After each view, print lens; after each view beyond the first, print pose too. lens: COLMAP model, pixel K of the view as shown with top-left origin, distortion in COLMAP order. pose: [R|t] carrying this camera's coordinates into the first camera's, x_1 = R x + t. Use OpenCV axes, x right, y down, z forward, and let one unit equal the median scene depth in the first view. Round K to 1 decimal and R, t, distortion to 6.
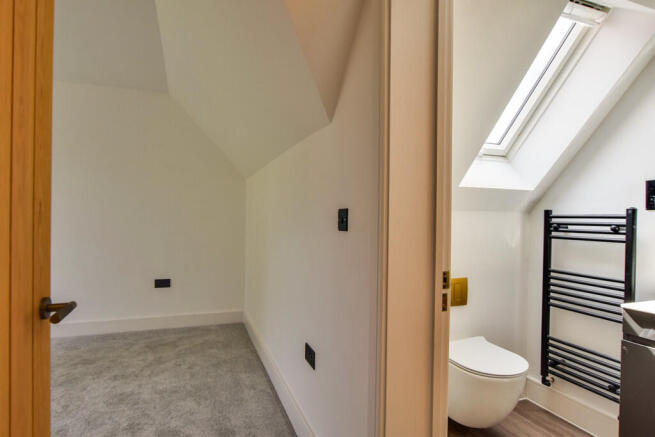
lens RADIAL K [[370.6, 0, 323.0], [0, 370.6, 220.5], [0, 0, 1]] dist [-0.015320, -0.001747]
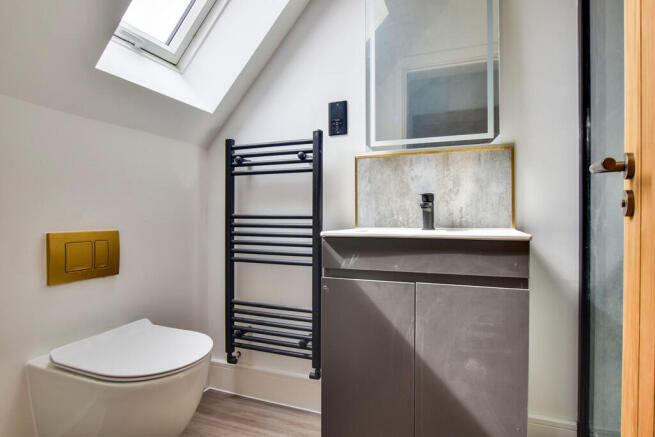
lens RADIAL K [[370.6, 0, 328.7], [0, 370.6, 216.3], [0, 0, 1]] dist [-0.015320, -0.001747]
pose [[0.671323, -0.018143, 0.740943, 0.191786], [0.014861, 0.999829, 0.011017, 0.148730], [-0.741016, 0.003615, 0.671478, 0.365292]]
